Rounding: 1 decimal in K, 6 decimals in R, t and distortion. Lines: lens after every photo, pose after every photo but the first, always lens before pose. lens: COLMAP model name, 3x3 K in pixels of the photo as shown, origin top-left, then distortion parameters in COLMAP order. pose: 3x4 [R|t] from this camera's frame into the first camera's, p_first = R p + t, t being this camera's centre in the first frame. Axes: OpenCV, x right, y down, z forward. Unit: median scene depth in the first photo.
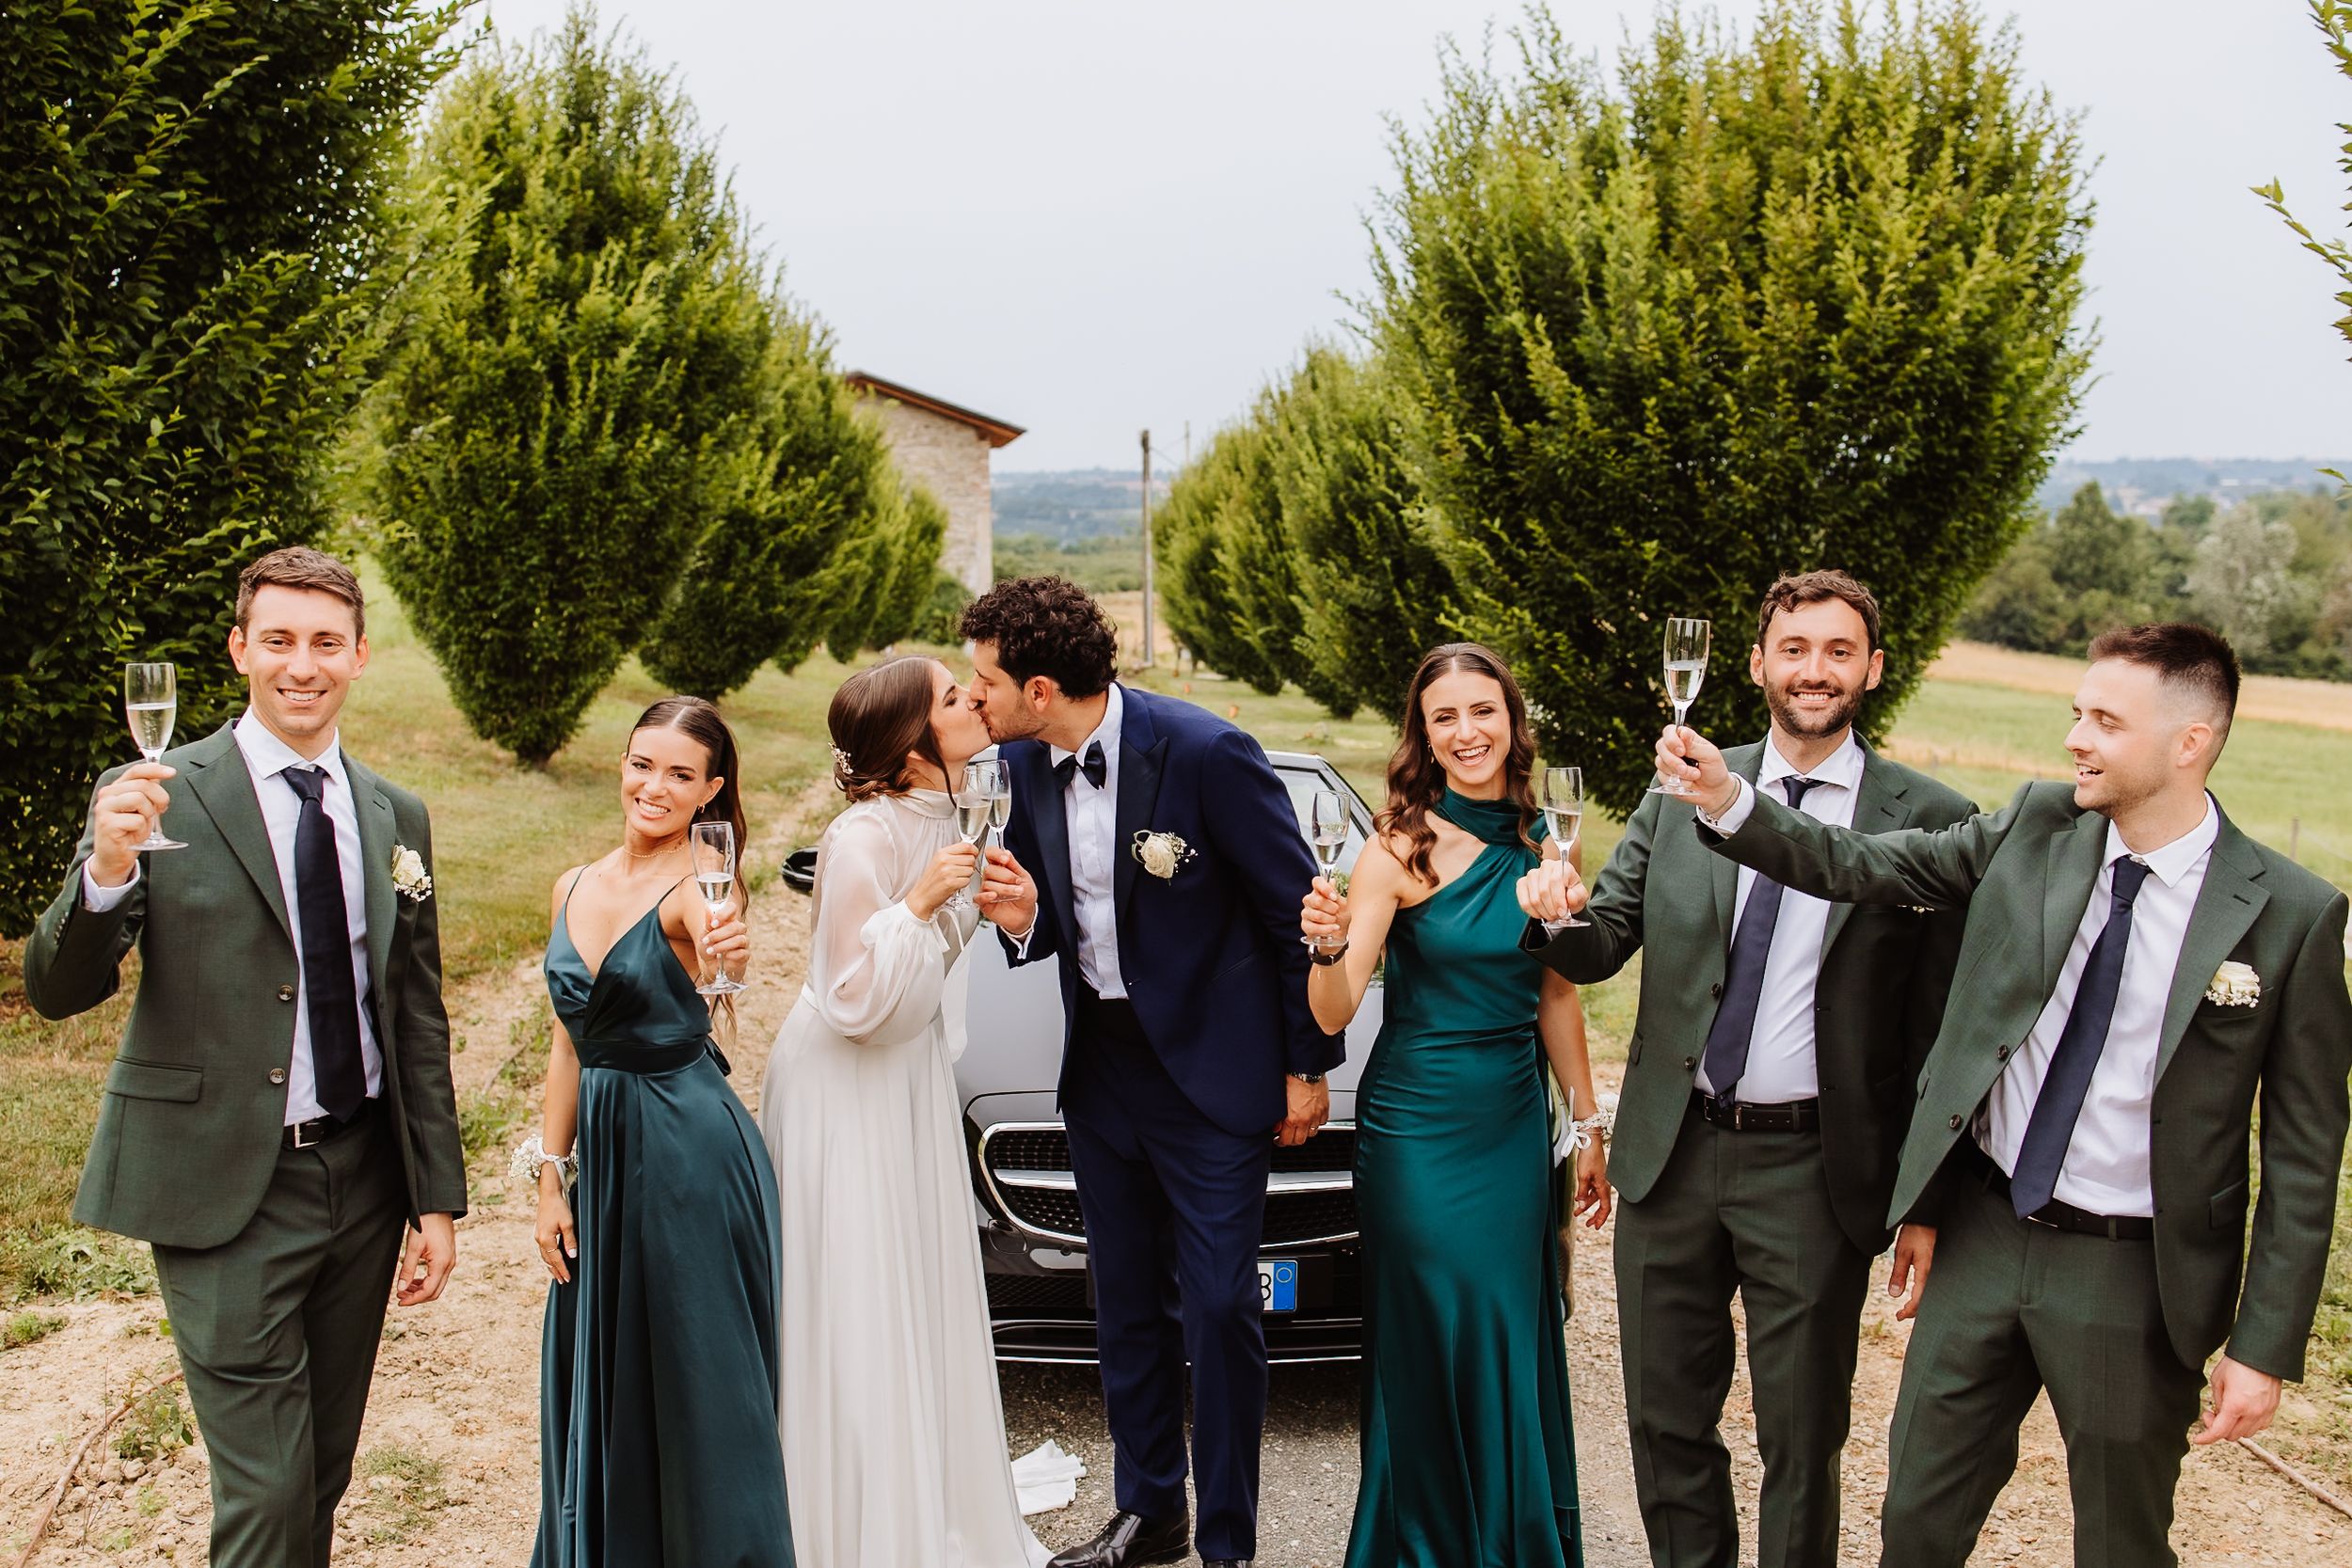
lens RADIAL K [[2231.0, 0, 1176.0], [0, 2231.0, 784.0], [0, 0, 1]] dist [0.000028, -0.013176]
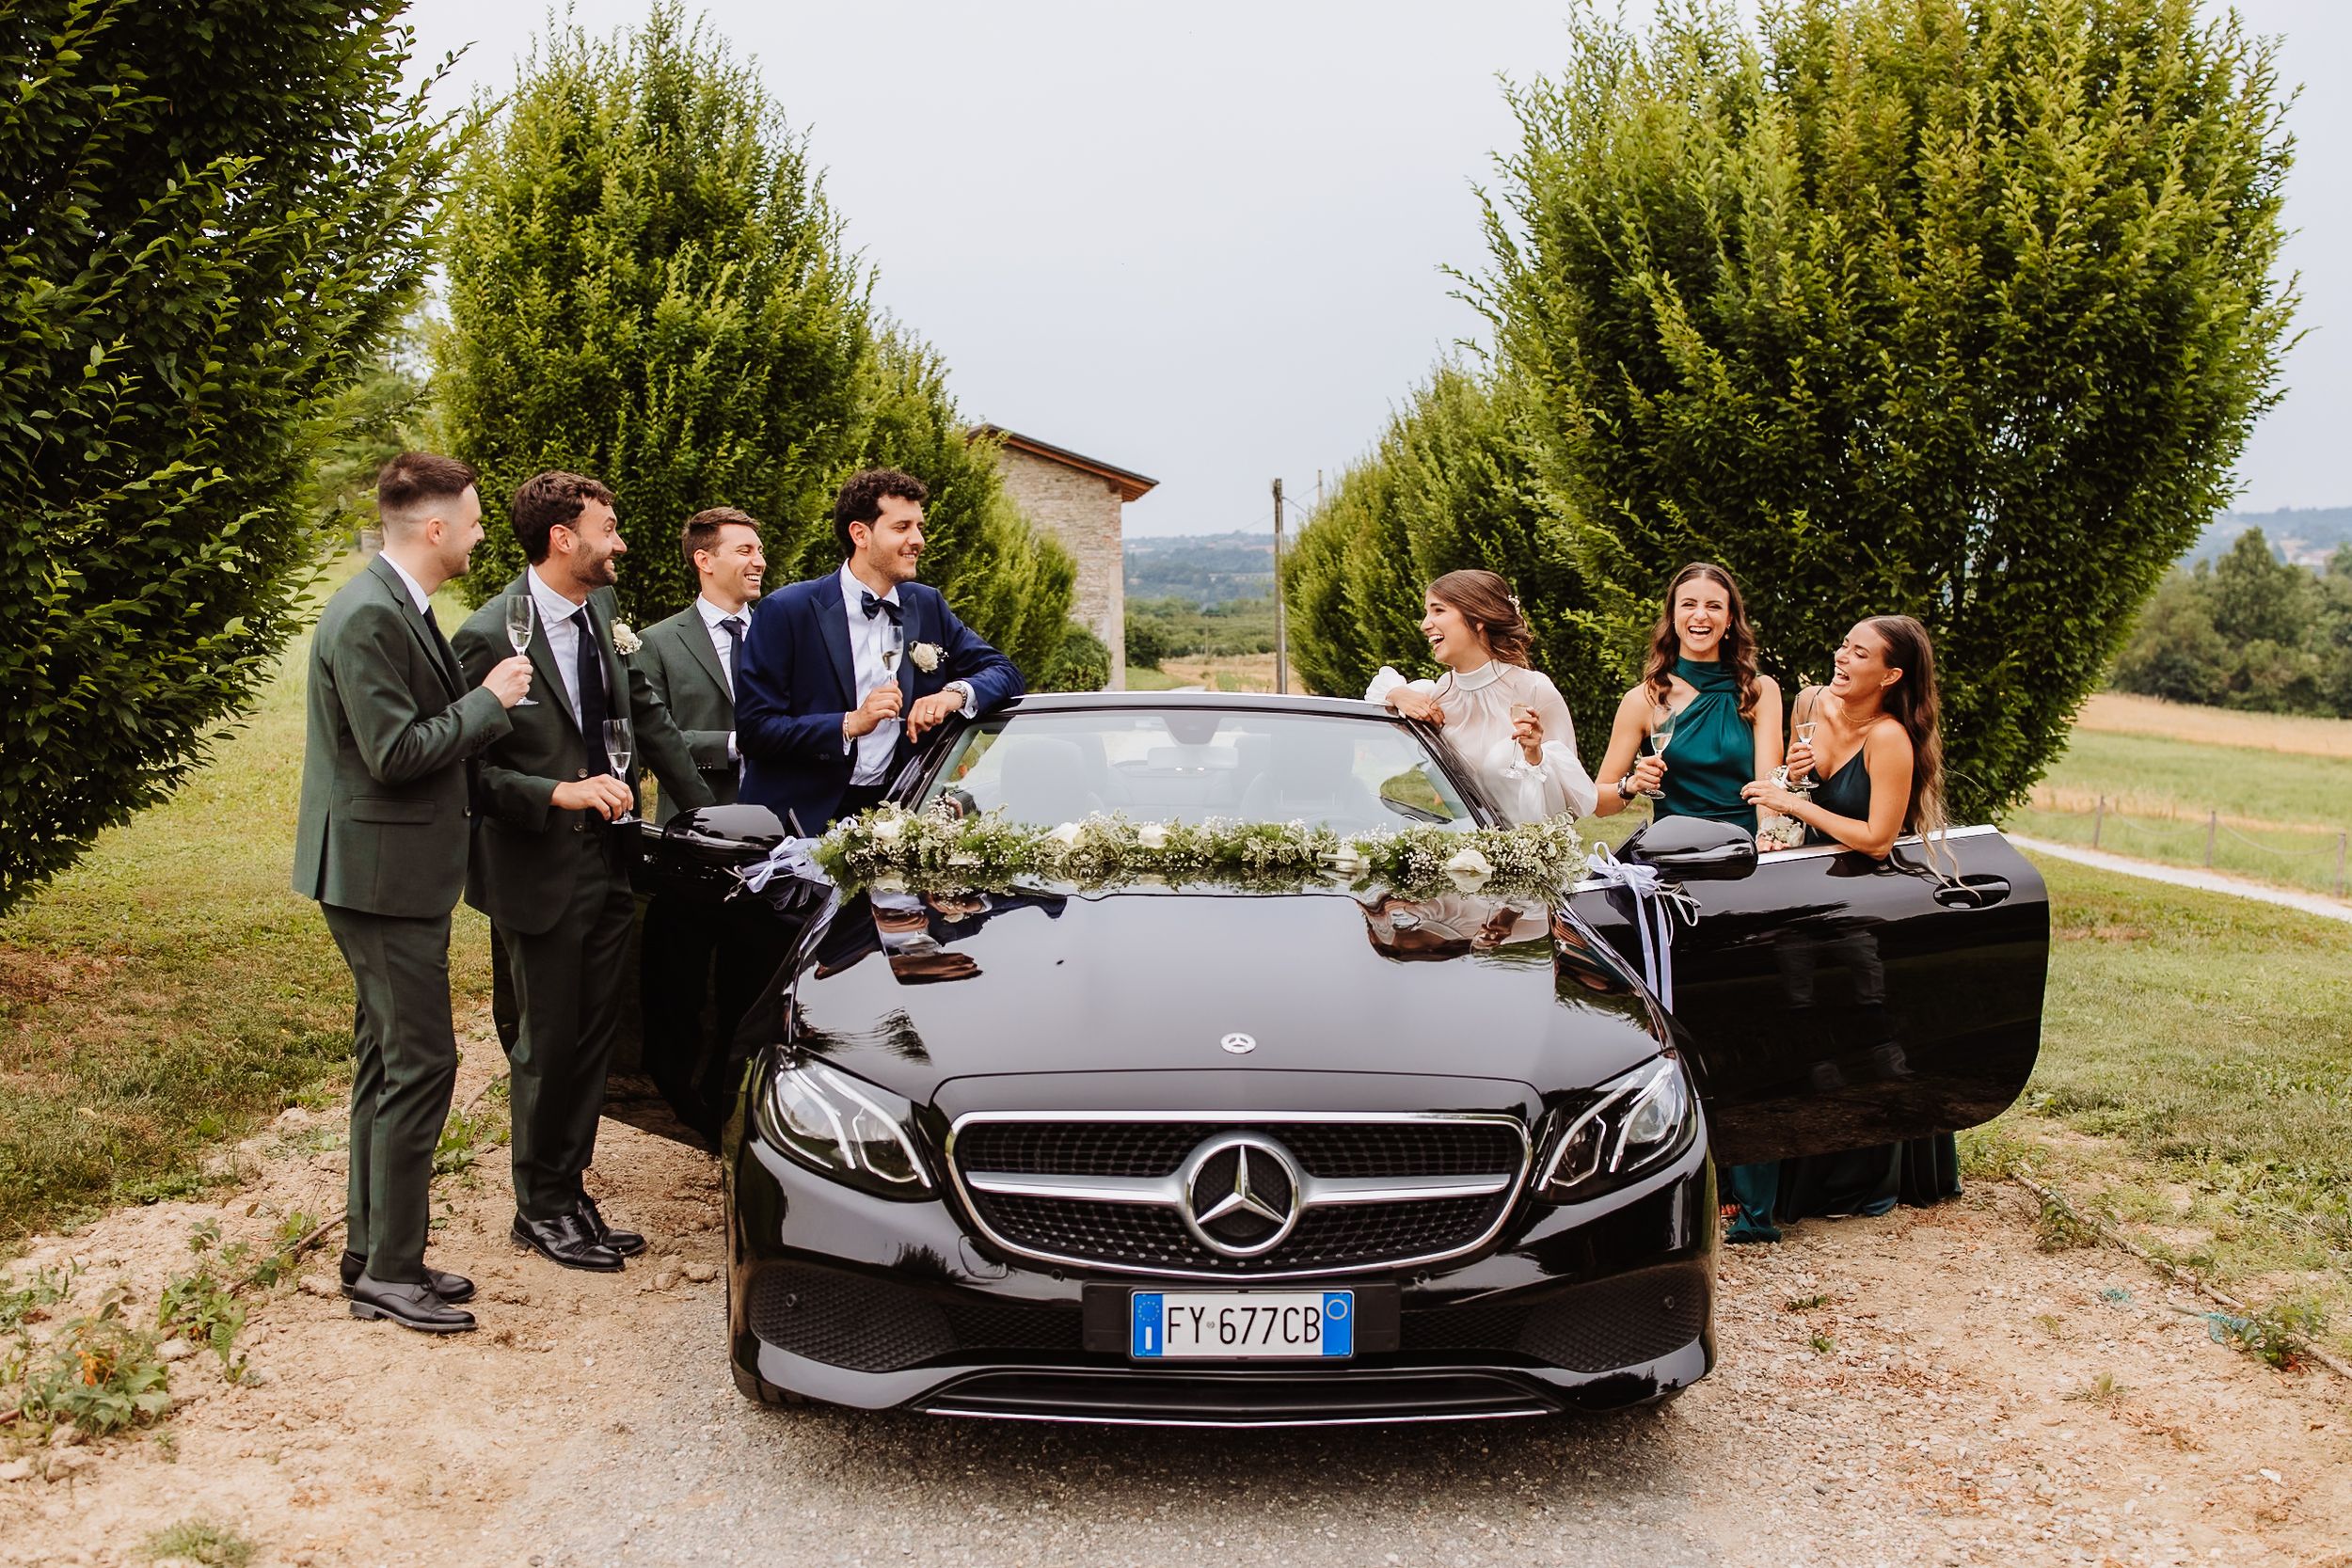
lens RADIAL K [[2231.0, 0, 1176.0], [0, 2231.0, 784.0], [0, 0, 1]] dist [0.000028, -0.013176]
pose [[0.997973, -0.009237, -0.062960, 0.016156], [0.007491, 0.999582, -0.027923, 0.022114], [0.063192, 0.027395, 0.997625, 0.081581]]
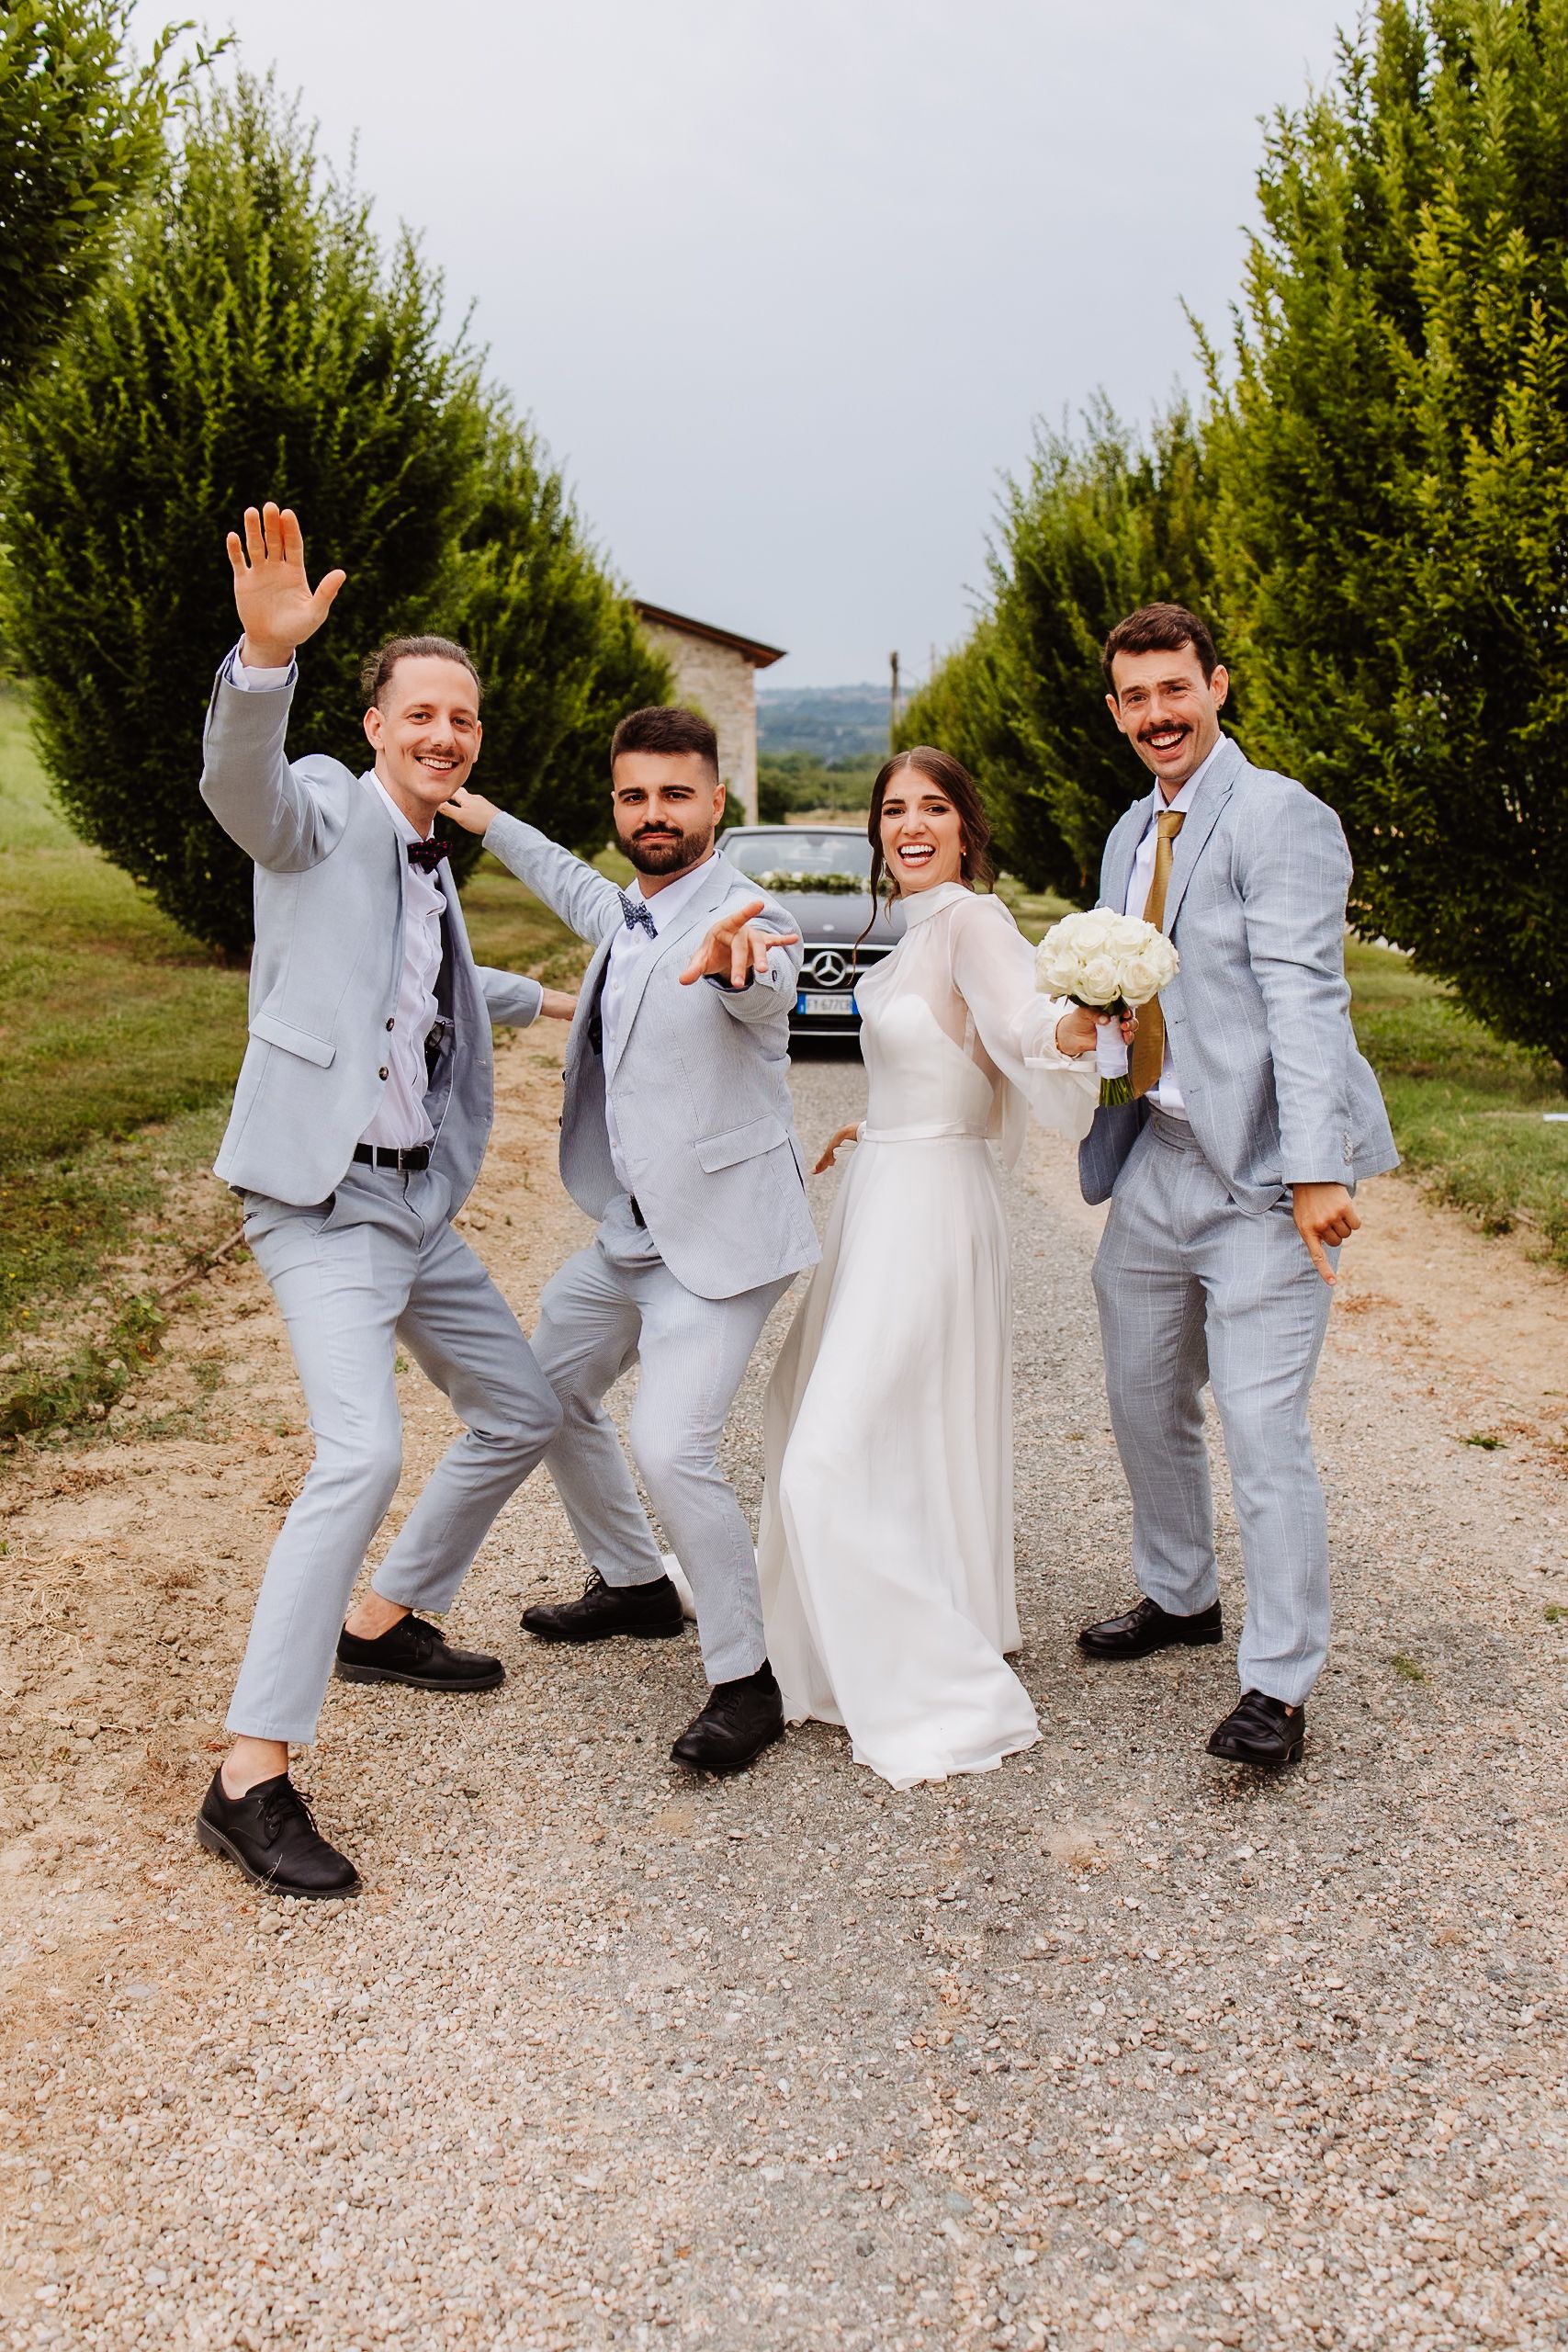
lens RADIAL K [[2231.0, 0, 784.0], [0, 2231.0, 1176.0], [0, 0, 1]] dist [0.000028, -0.013176]
pose [[0.997545, 0.007957, -0.069569, 0.061141], [-0.002586, 0.997032, 0.076950, 0.086356], [0.069974, -0.076582, 0.994605, -0.677204]]
